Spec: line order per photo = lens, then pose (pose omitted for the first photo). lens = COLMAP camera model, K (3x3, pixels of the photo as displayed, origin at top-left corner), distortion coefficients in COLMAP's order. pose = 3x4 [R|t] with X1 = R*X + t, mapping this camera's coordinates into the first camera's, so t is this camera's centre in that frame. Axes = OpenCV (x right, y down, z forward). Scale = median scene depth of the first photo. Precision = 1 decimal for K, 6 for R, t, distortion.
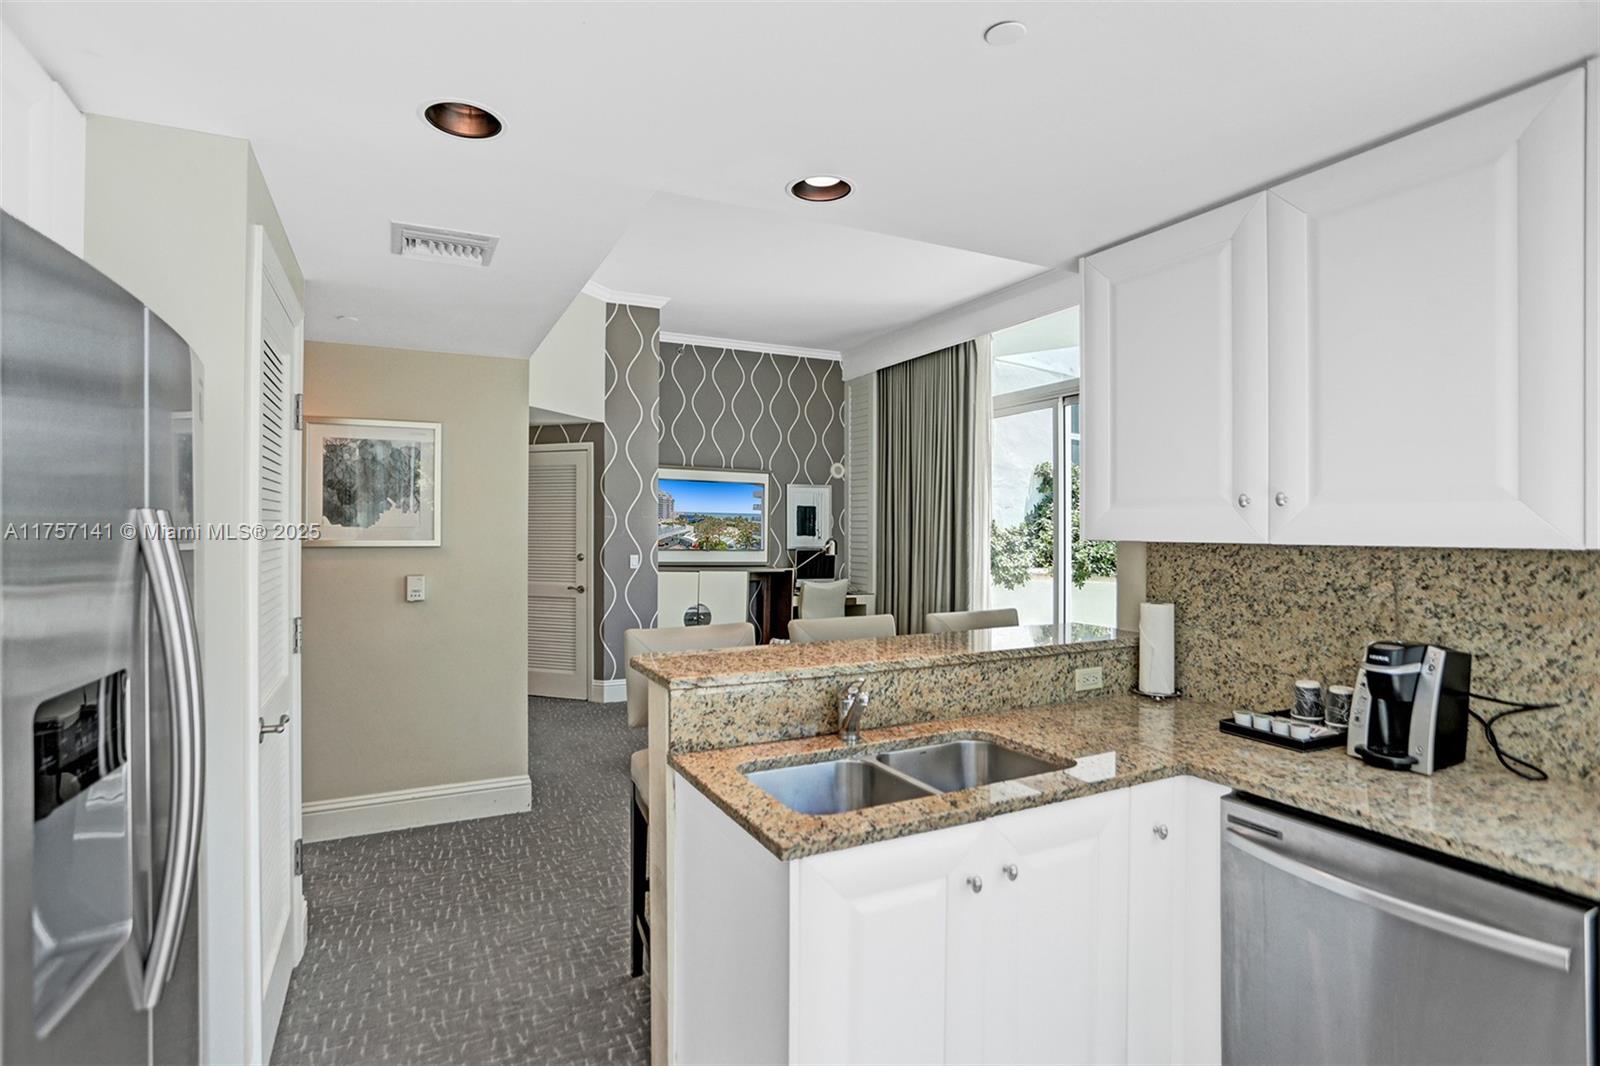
lens RADIAL K [[774.6, 0, 813.9], [0, 774.6, 535.2], [0, 0, 1]] dist [-0.040691, 0.018234]
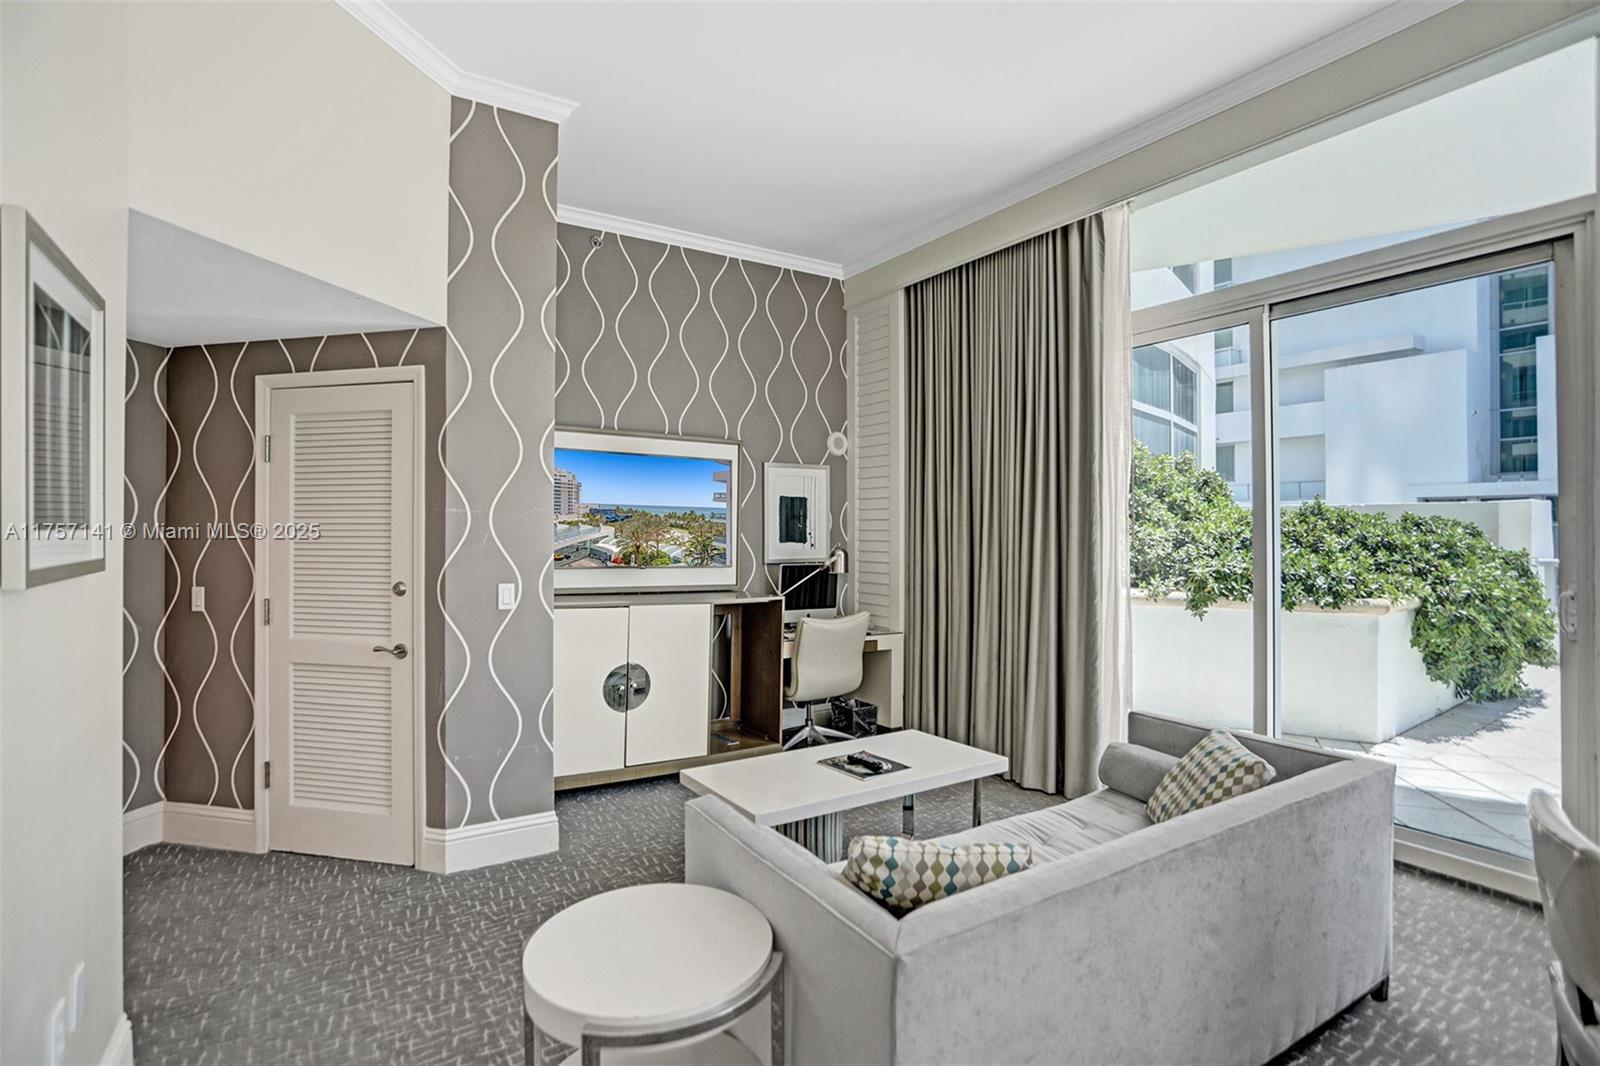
lens RADIAL K [[774.6, 0, 795.1], [0, 774.6, 531.0], [0, 0, 1]] dist [-0.040691, 0.018234]
pose [[0.996769, -0.001876, 0.080303, -0.063555], [0.002423, 0.999975, -0.006716, -0.004566], [-0.080289, 0.006889, 0.996748, 0.369598]]
